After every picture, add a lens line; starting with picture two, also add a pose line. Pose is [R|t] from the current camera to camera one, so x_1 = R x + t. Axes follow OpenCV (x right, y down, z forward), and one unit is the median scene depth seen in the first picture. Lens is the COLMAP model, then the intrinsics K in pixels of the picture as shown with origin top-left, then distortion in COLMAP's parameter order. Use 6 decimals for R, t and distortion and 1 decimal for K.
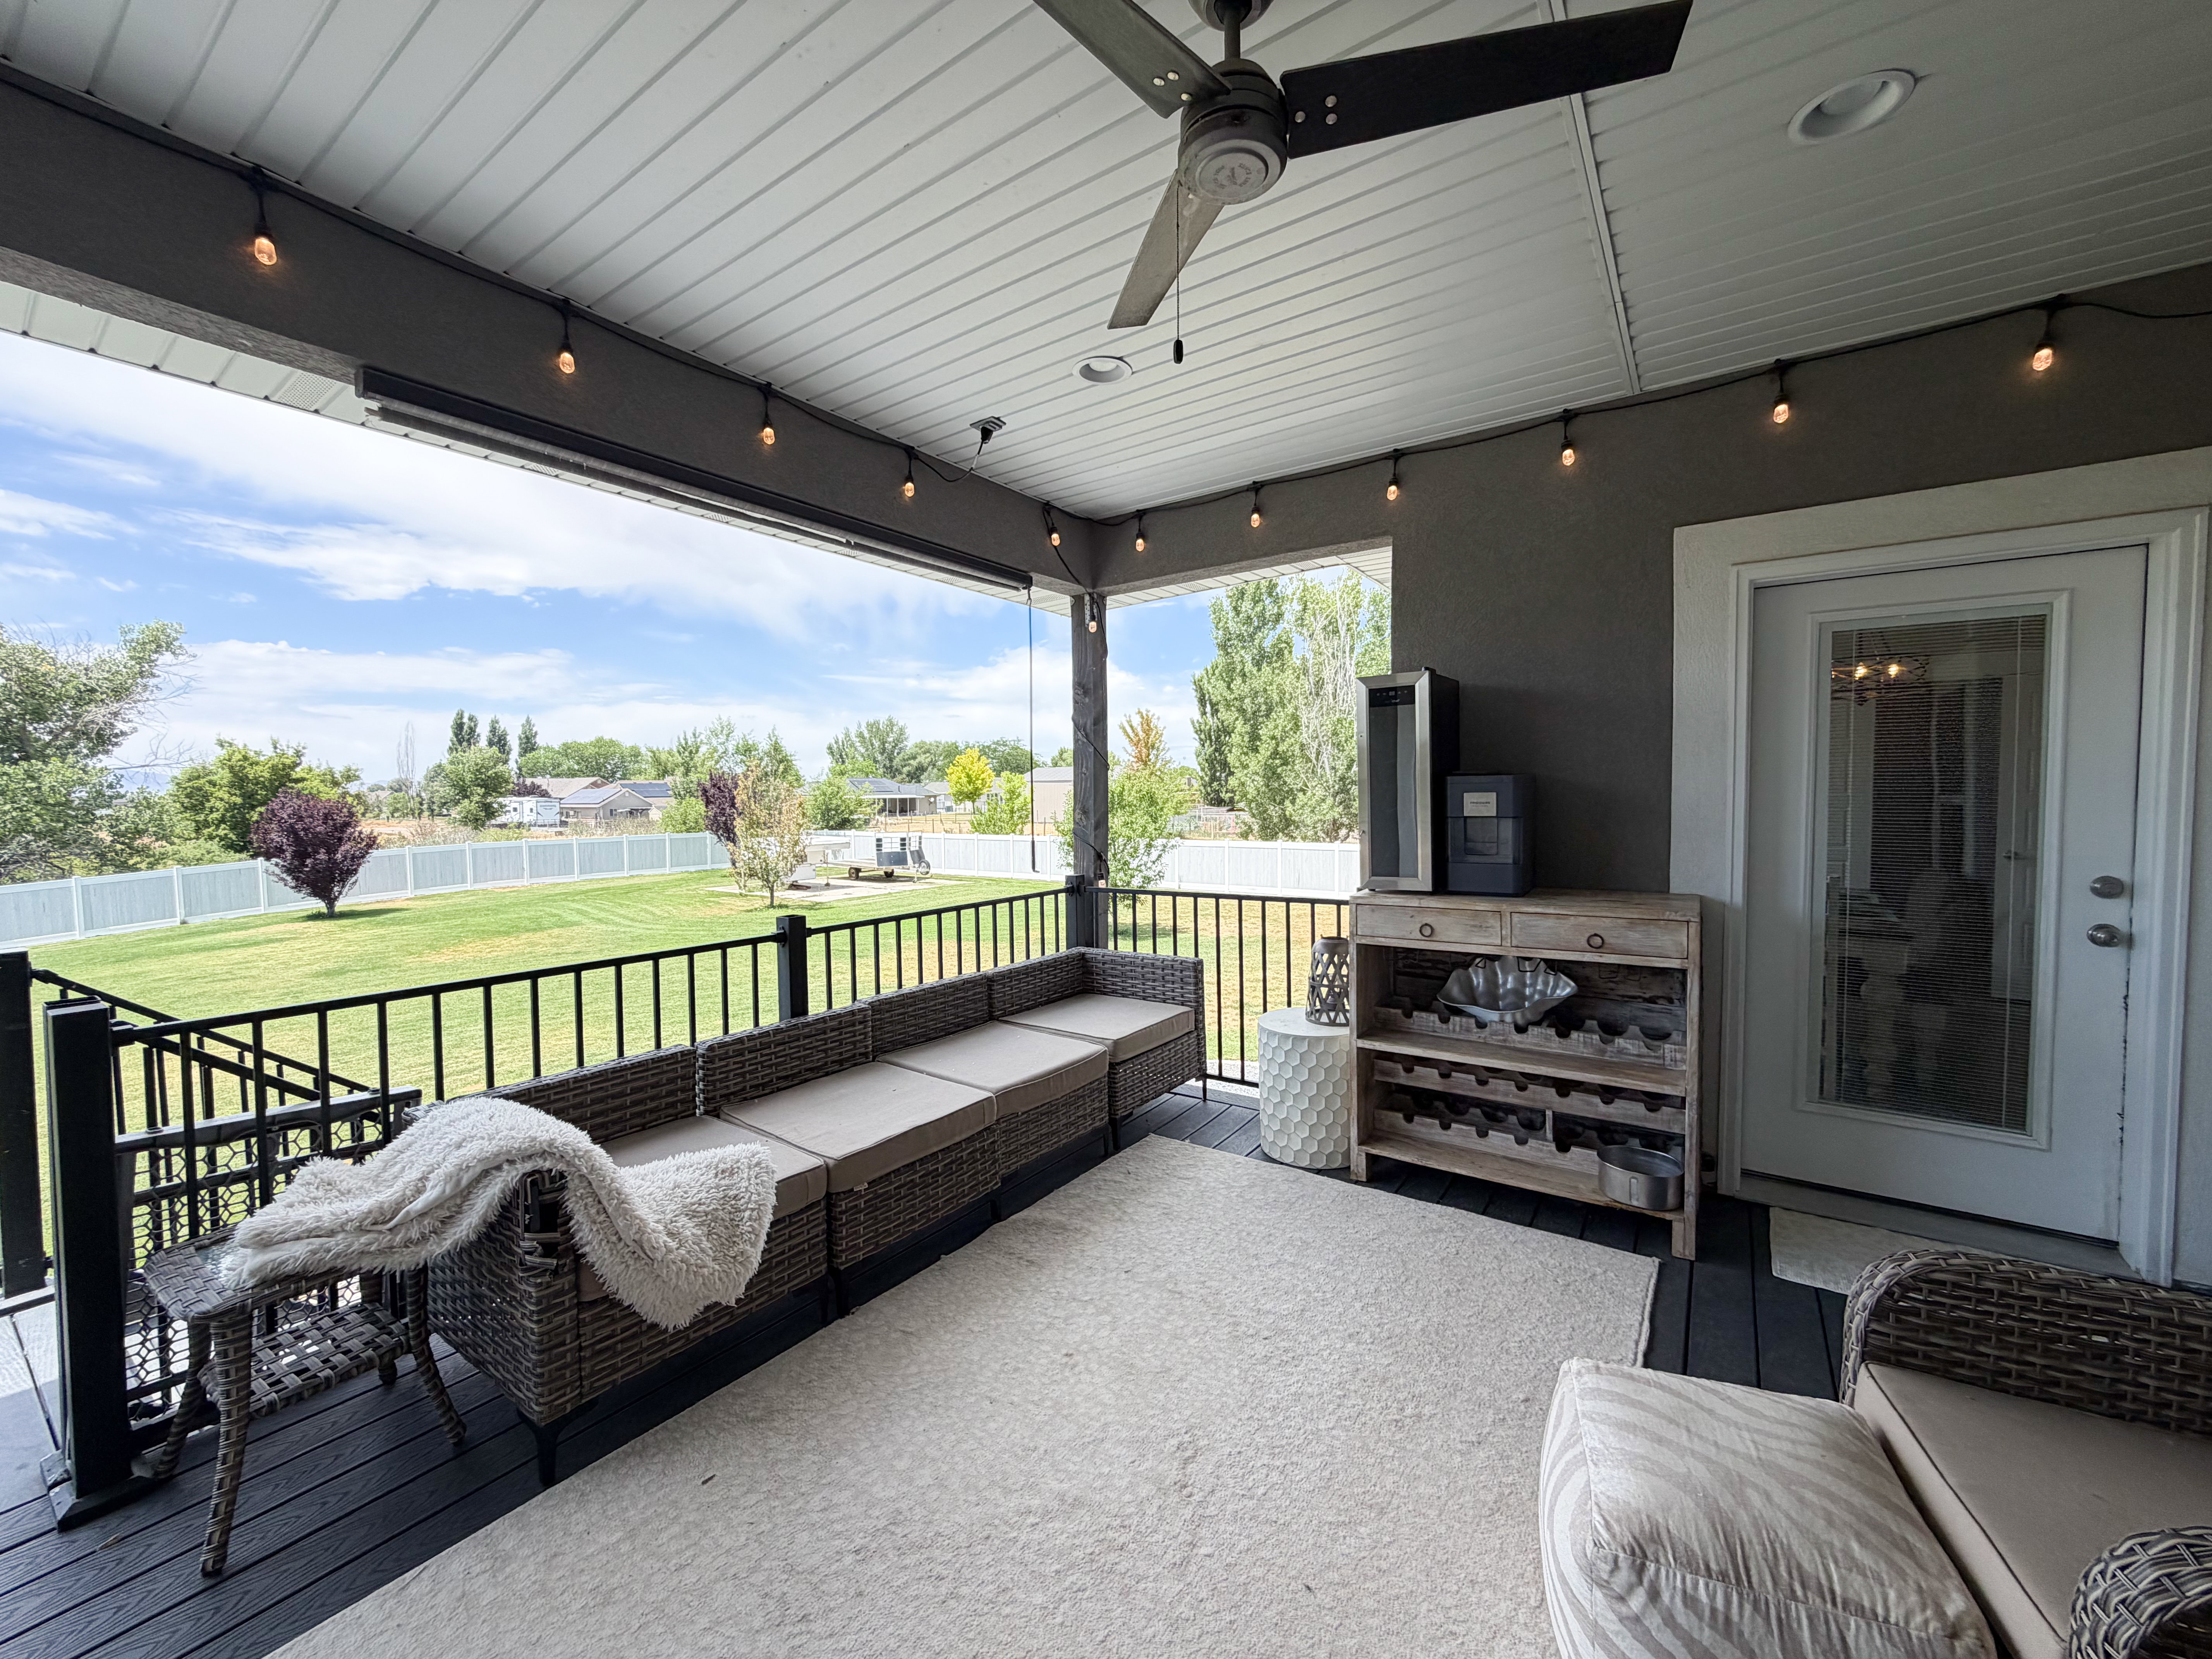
lens RADIAL K [[881.0, 0, 1106.9], [0, 881.0, 834.6], [0, 0, 1]] dist [-0.003561, -0.000104]
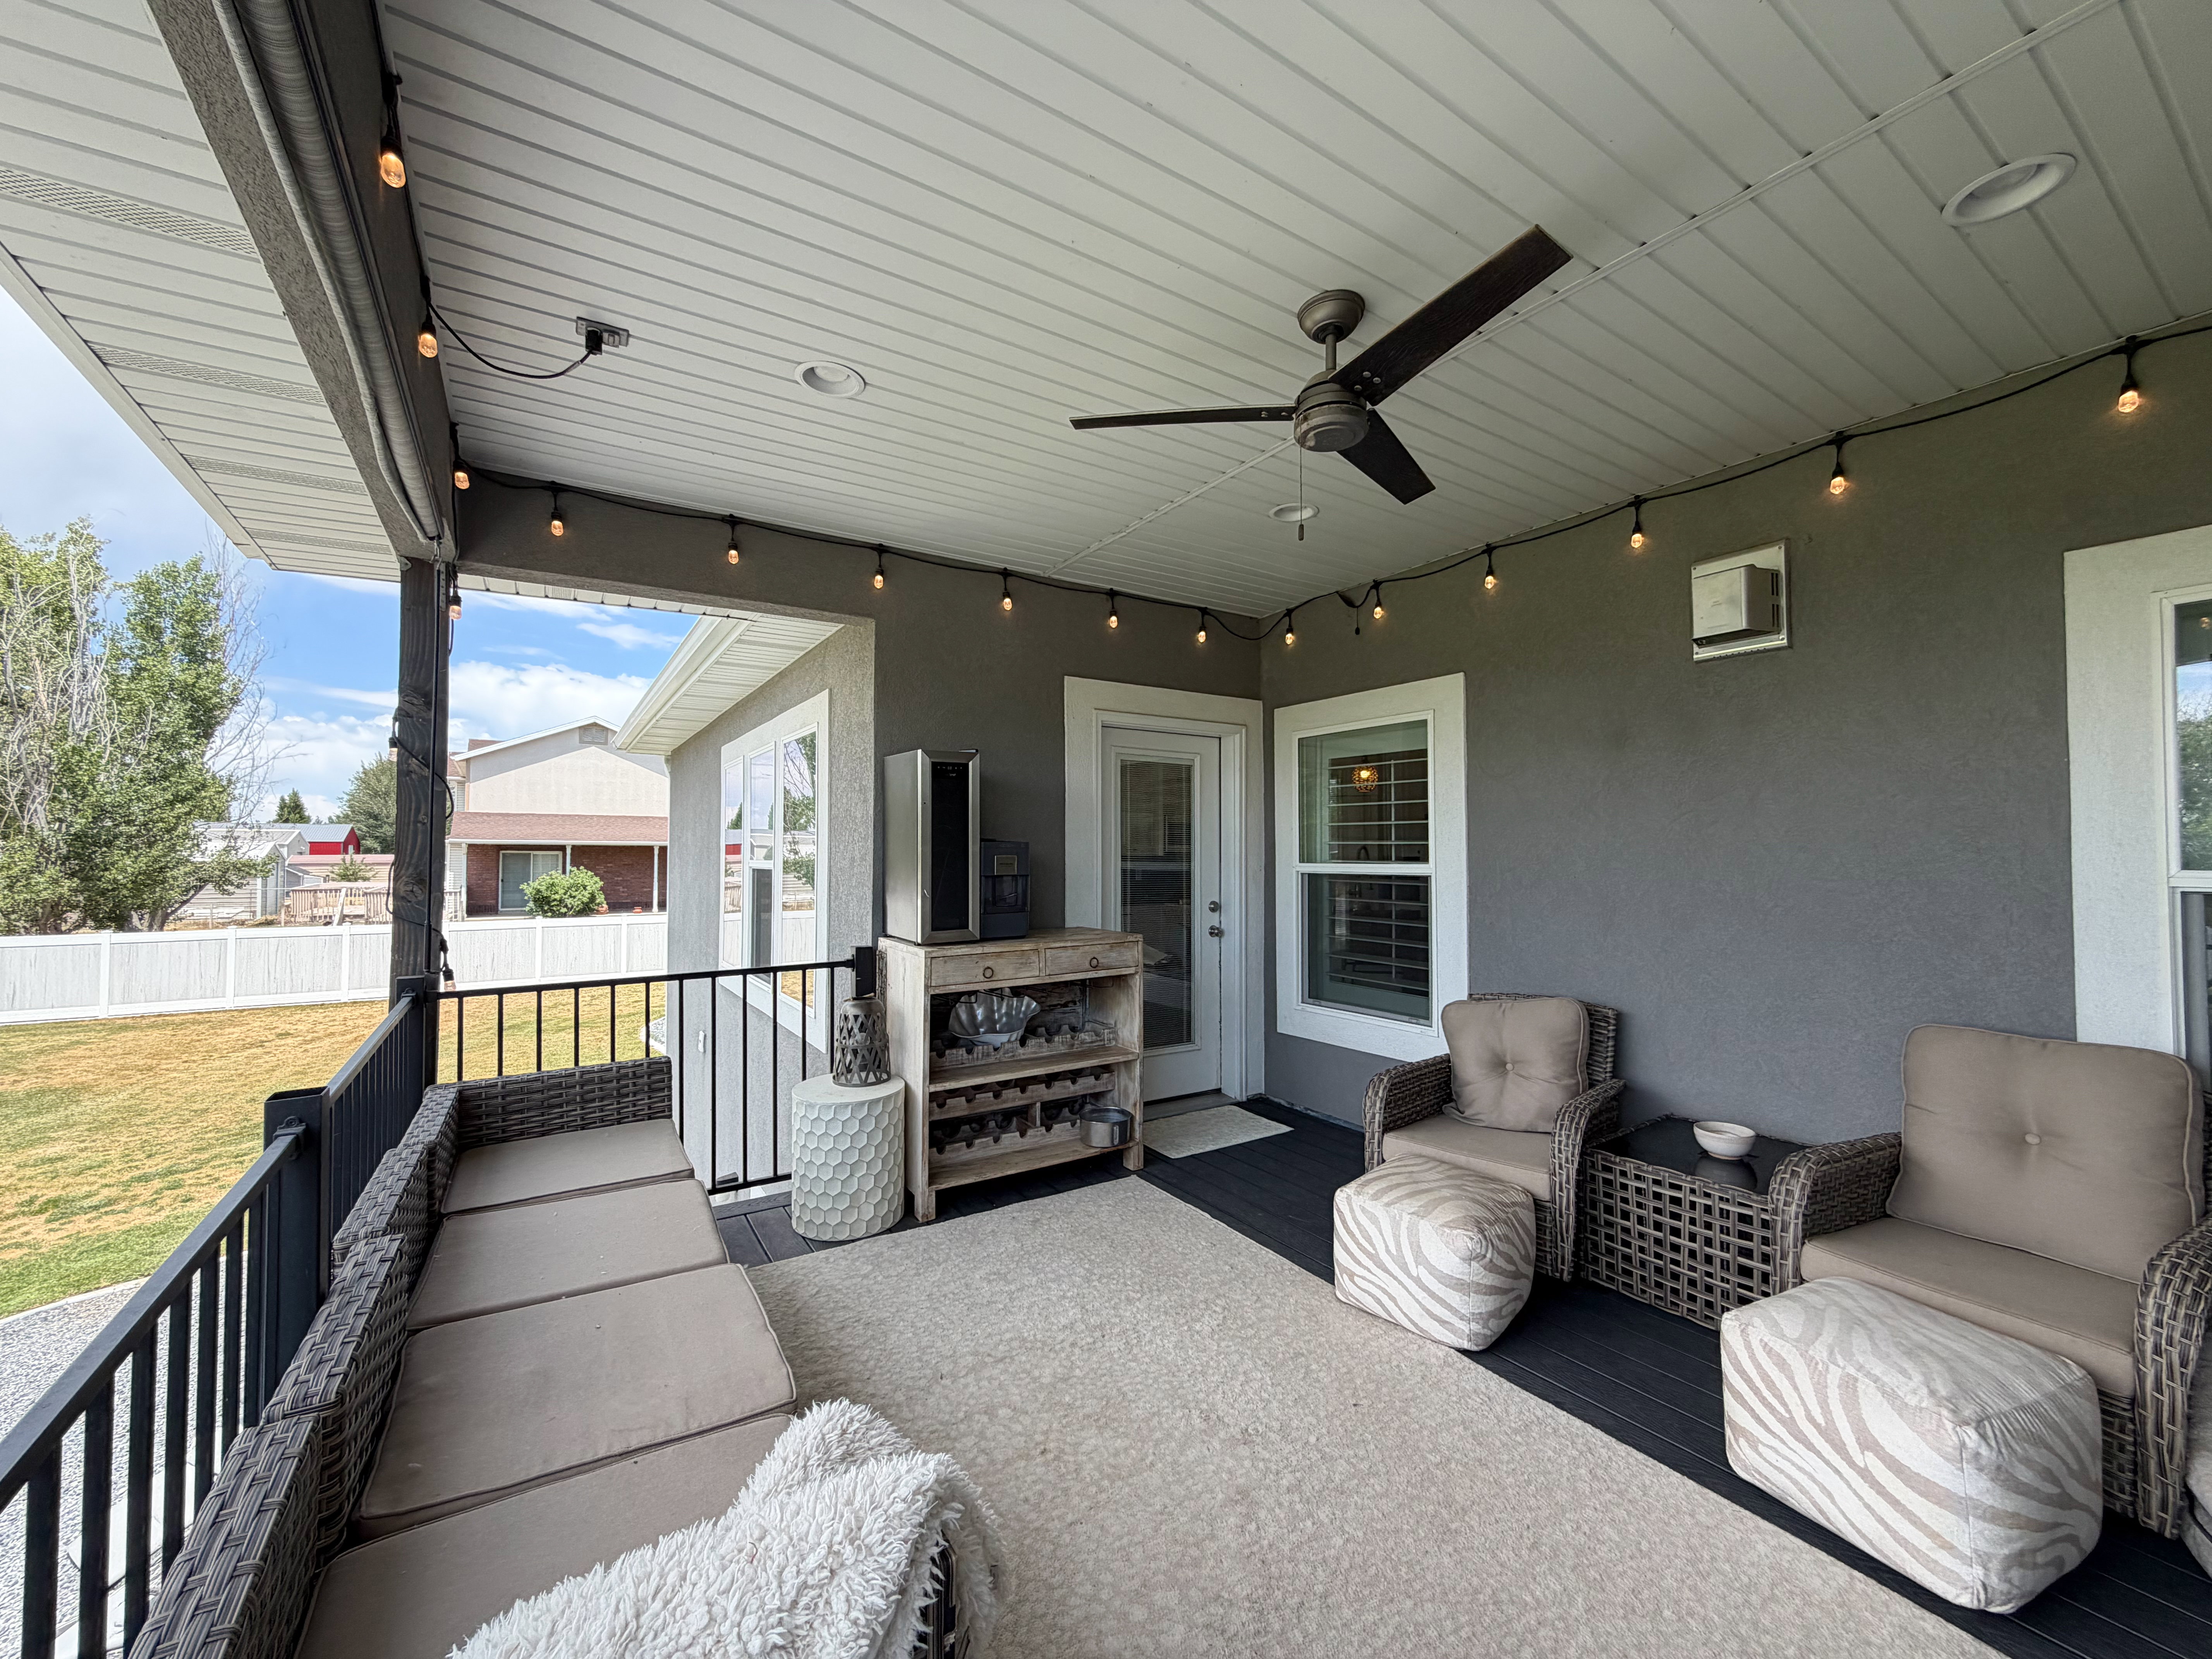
lens RADIAL K [[881.0, 0, 1094.9], [0, 881.0, 834.4], [0, 0, 1]] dist [-0.003561, -0.000104]
pose [[0.378287, 0.032702, 0.925111, -0.662616], [0.039310, 0.997907, -0.051349, -0.008874], [-0.924853, 0.055791, 0.376210, 0.409679]]
